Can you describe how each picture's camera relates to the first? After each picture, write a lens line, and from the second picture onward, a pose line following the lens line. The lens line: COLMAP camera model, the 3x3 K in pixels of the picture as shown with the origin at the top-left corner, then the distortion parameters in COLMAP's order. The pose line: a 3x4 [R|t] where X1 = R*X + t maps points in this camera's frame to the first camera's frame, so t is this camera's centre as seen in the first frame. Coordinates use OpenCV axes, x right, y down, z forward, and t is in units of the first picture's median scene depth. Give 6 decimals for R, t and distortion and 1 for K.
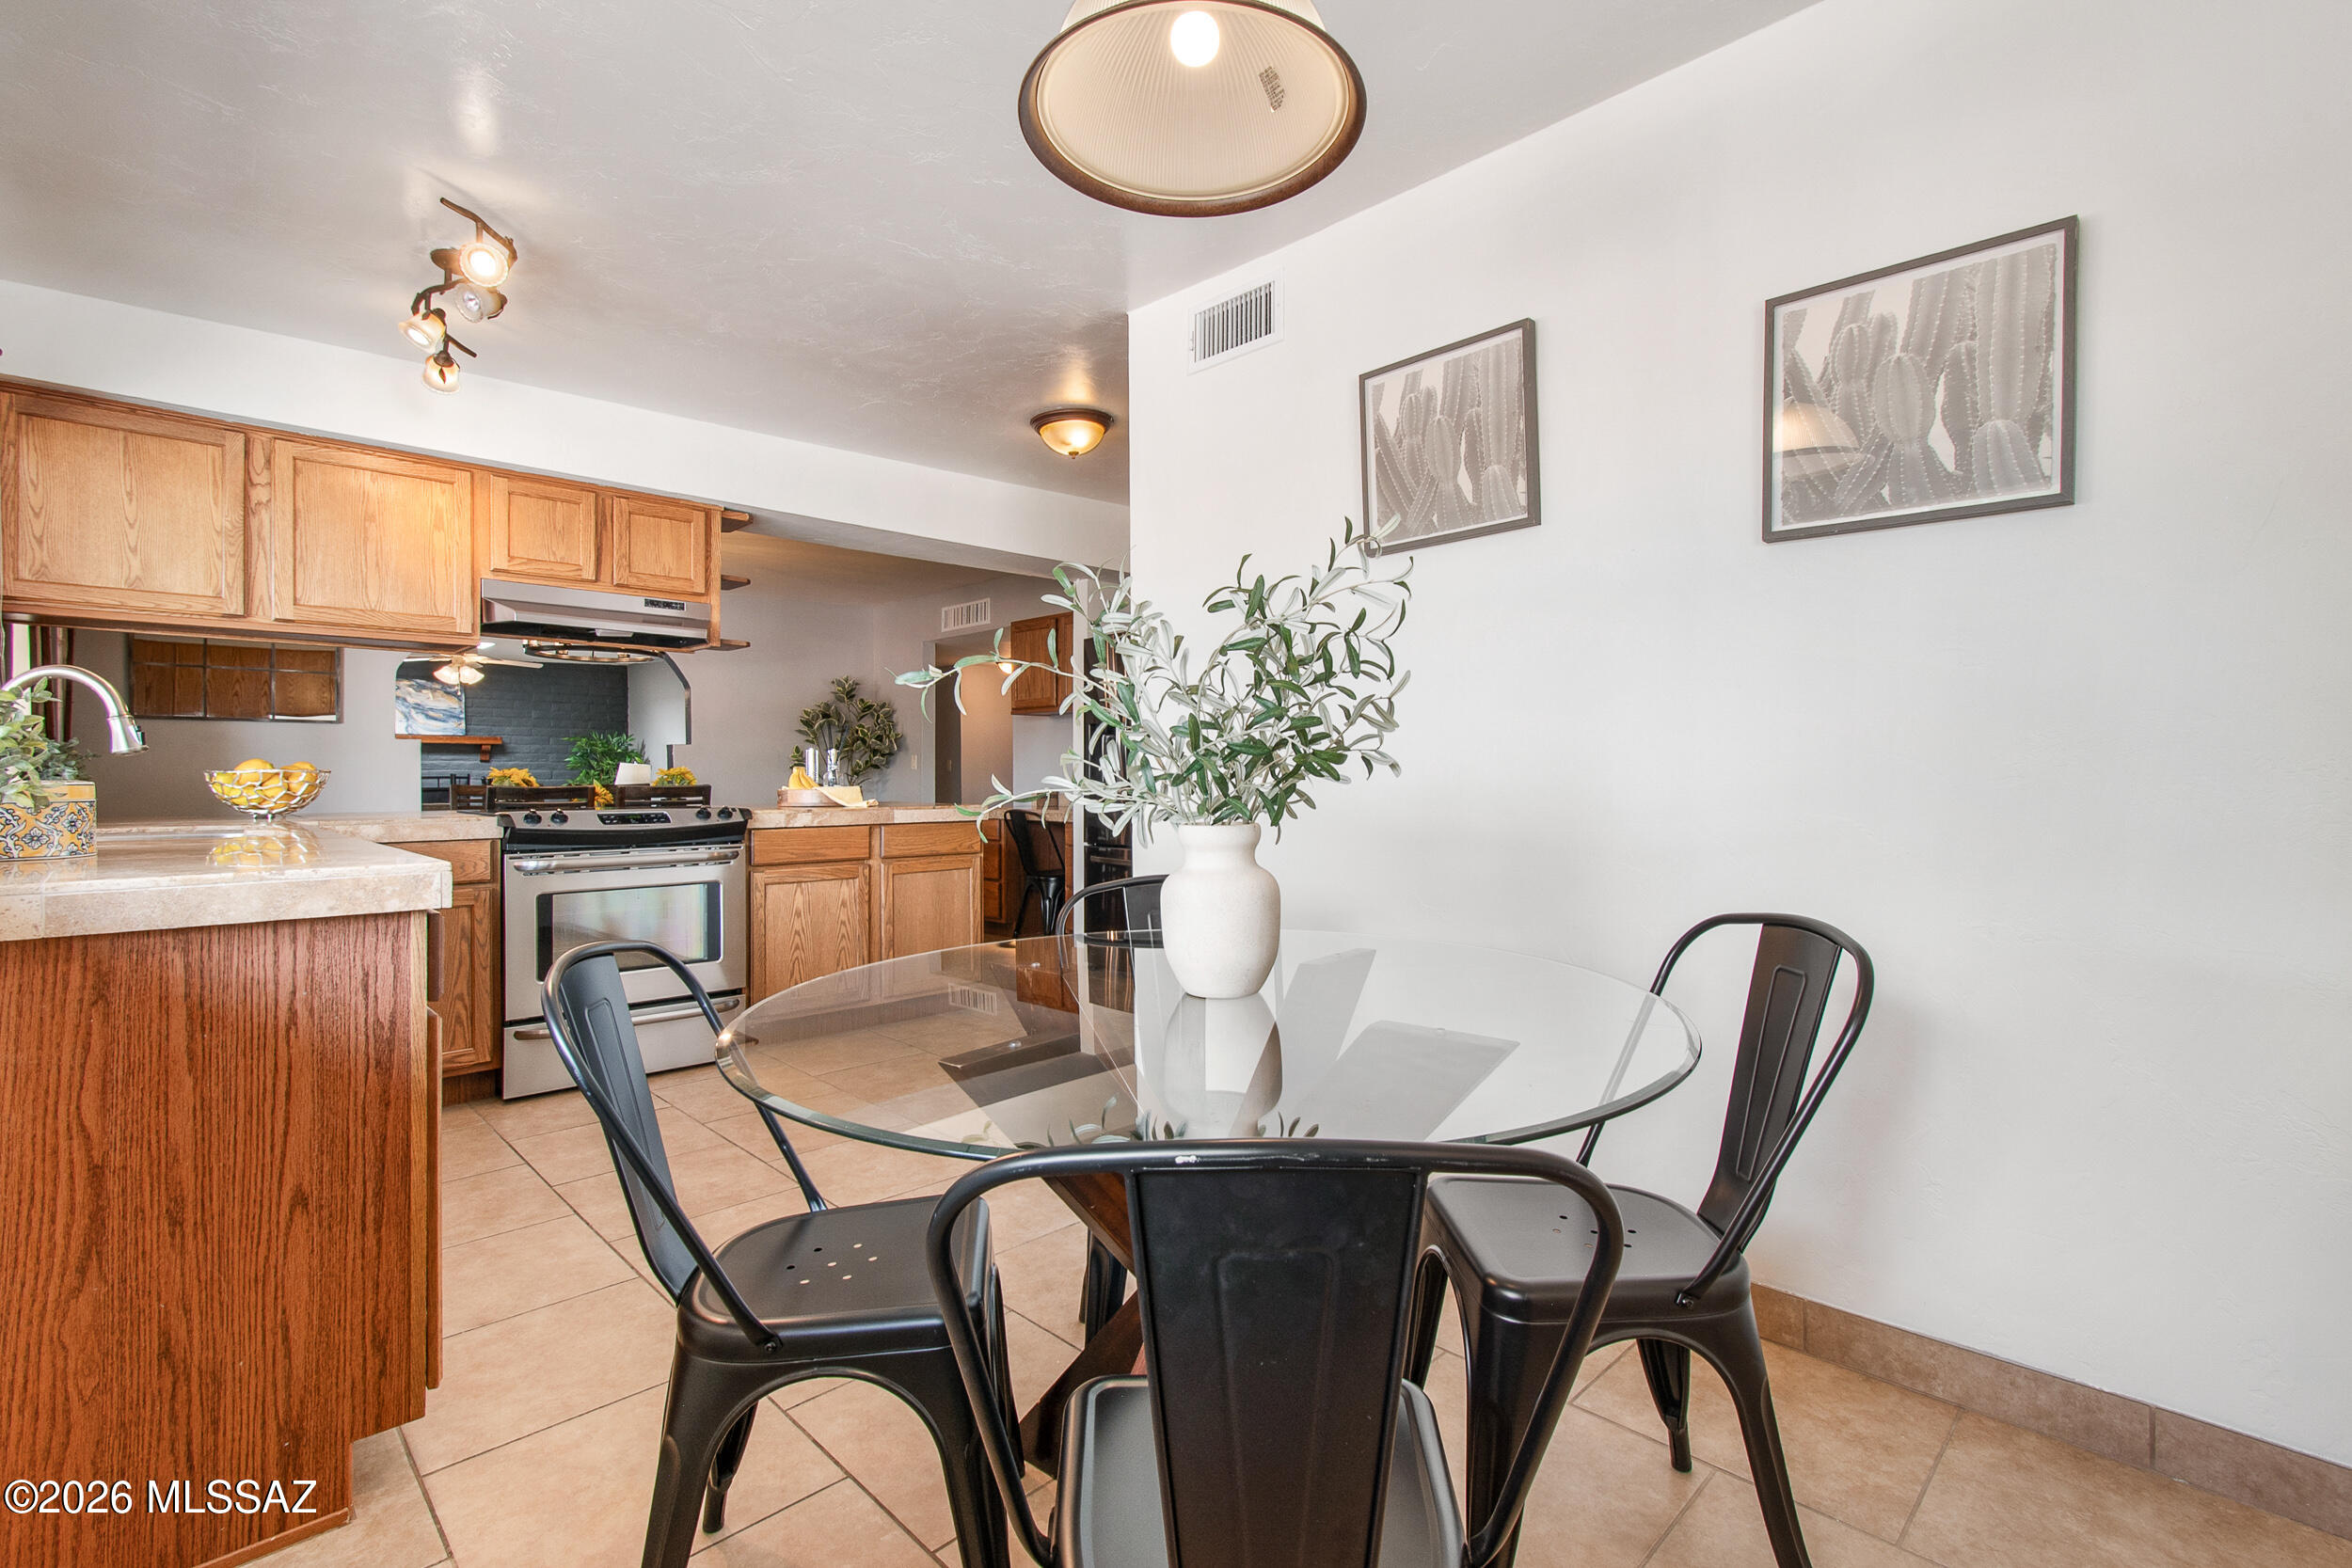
lens RADIAL K [[1060.0, 0, 1175.7], [0, 1060.0, 770.4], [0, 0, 1]] dist [-0.000018, 0.000164]
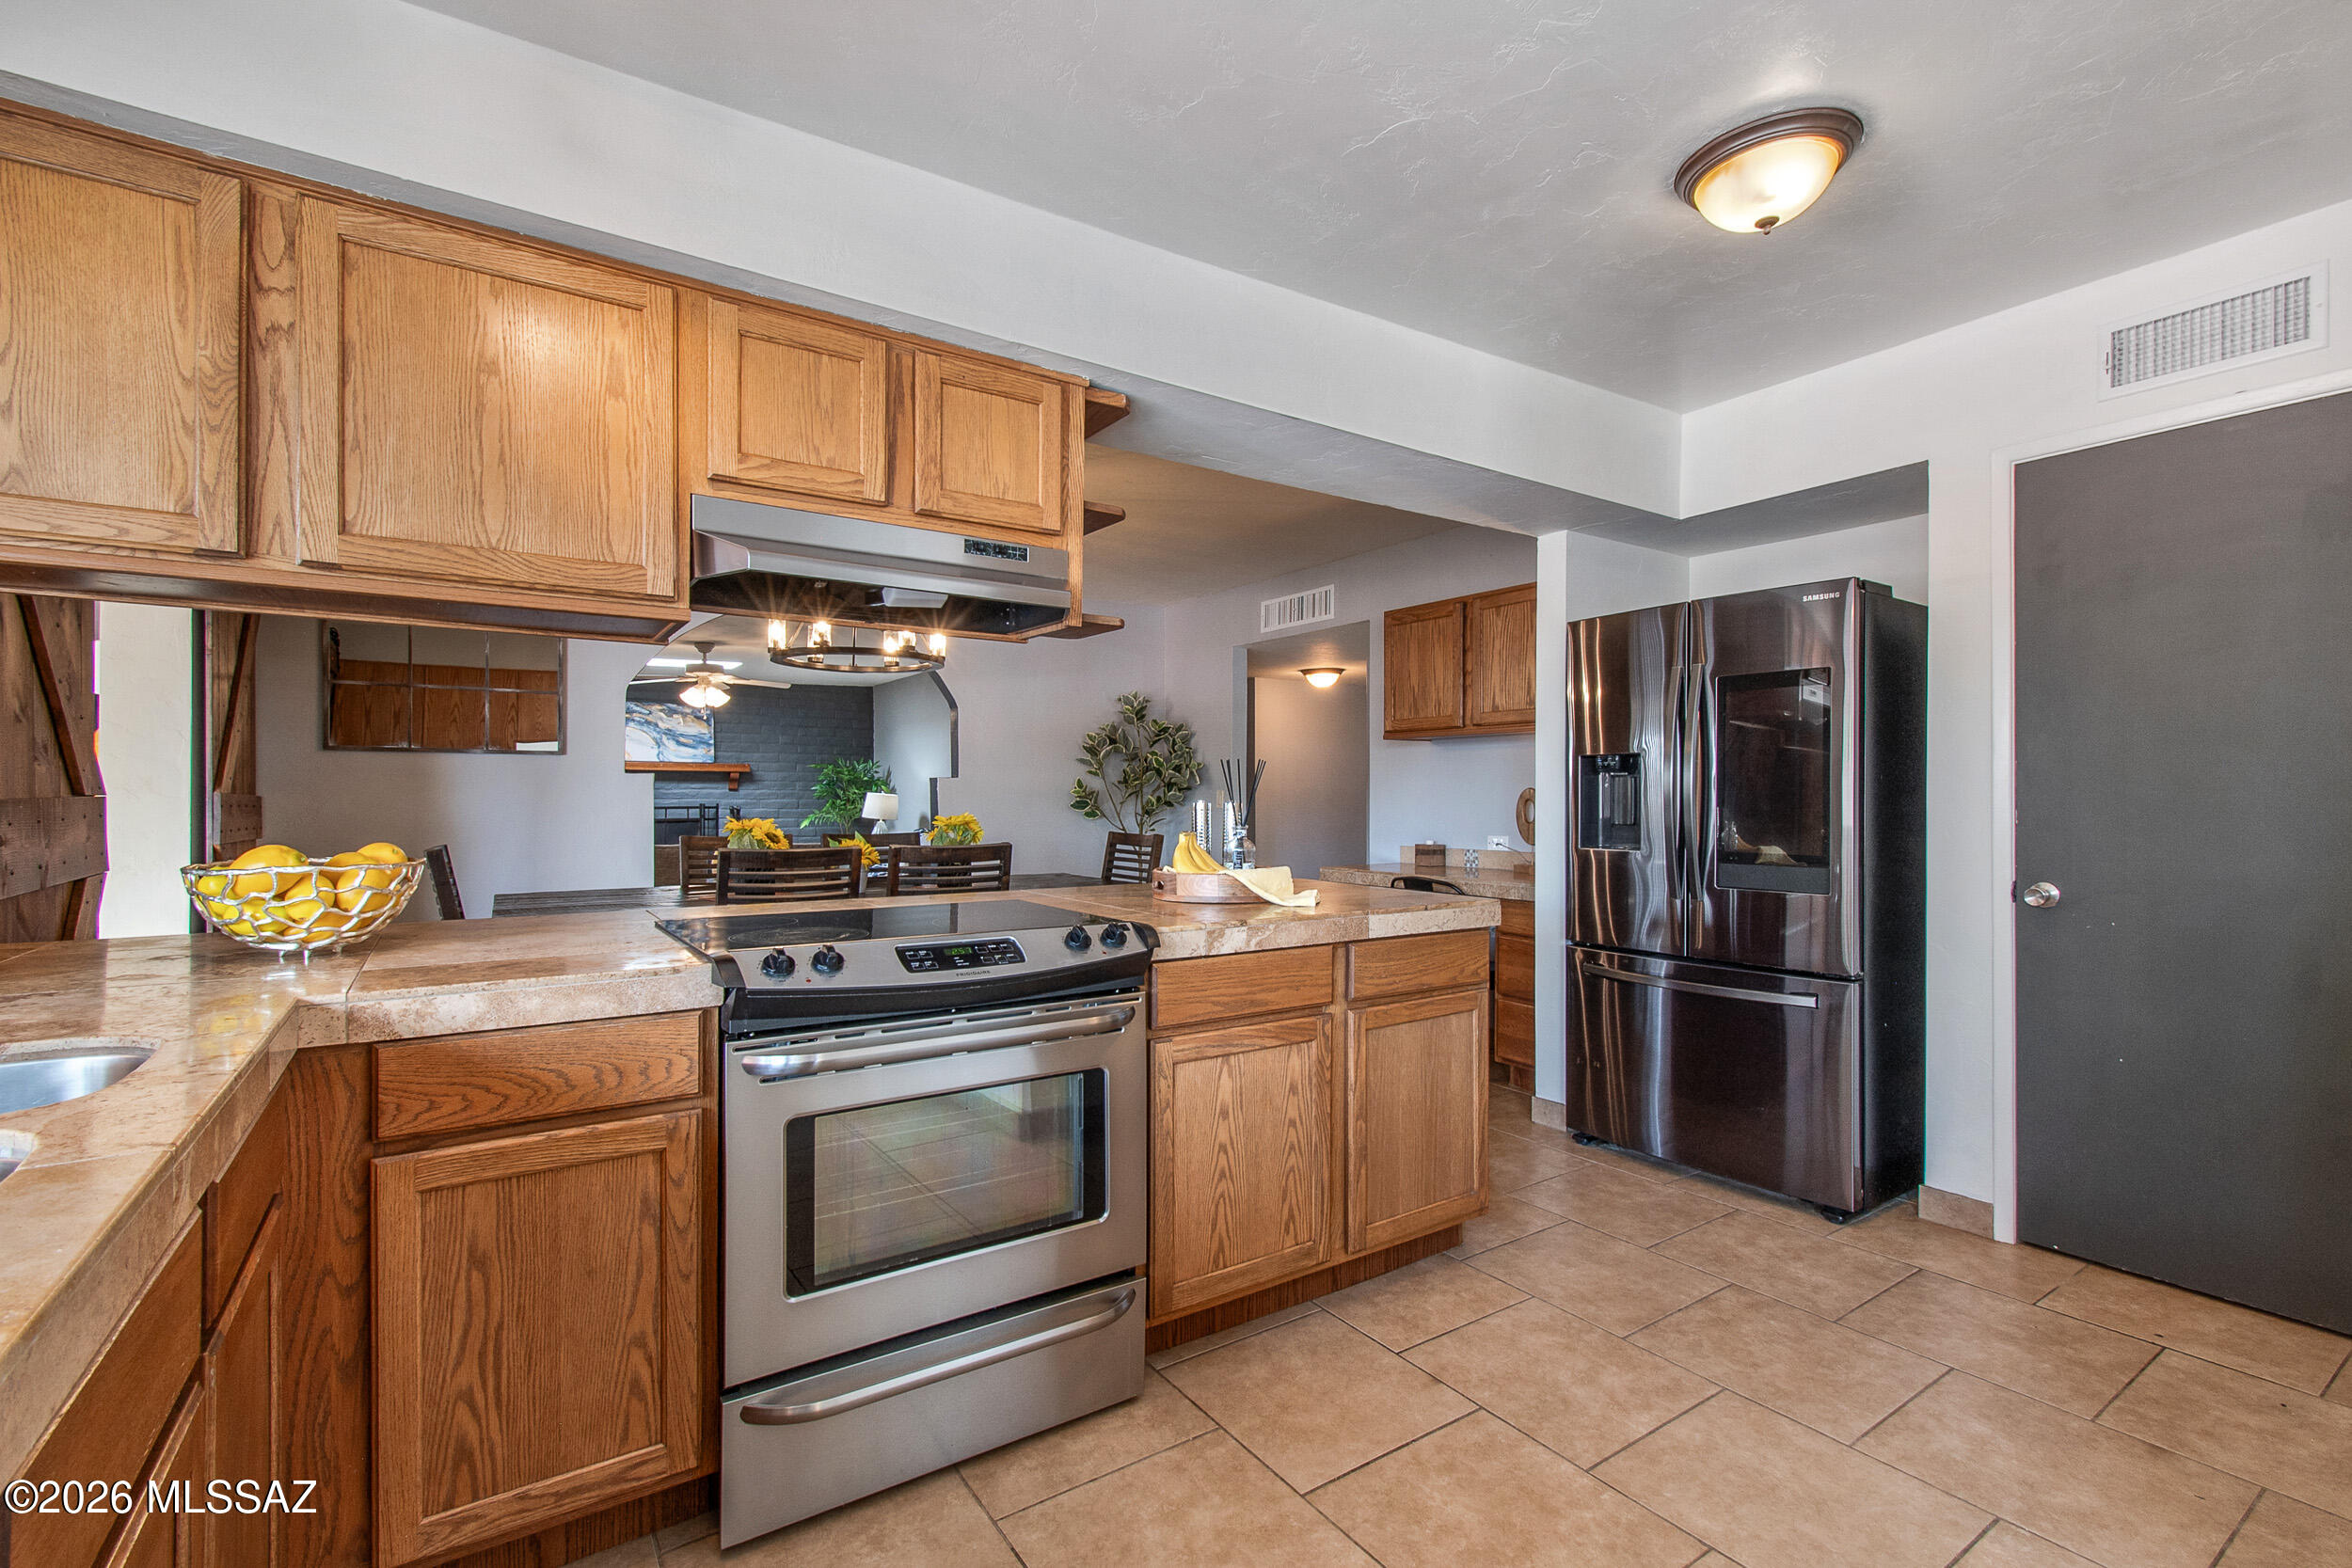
lens RADIAL K [[1060.0, 0, 1180.8], [0, 1060.0, 792.4], [0, 0, 1]] dist [-0.000018, 0.000164]
pose [[0.983184, 0.004704, -0.182555, -0.297173], [-0.004472, 0.999989, 0.001679, -0.031863], [0.182561, -0.000835, 0.983194, 0.490519]]
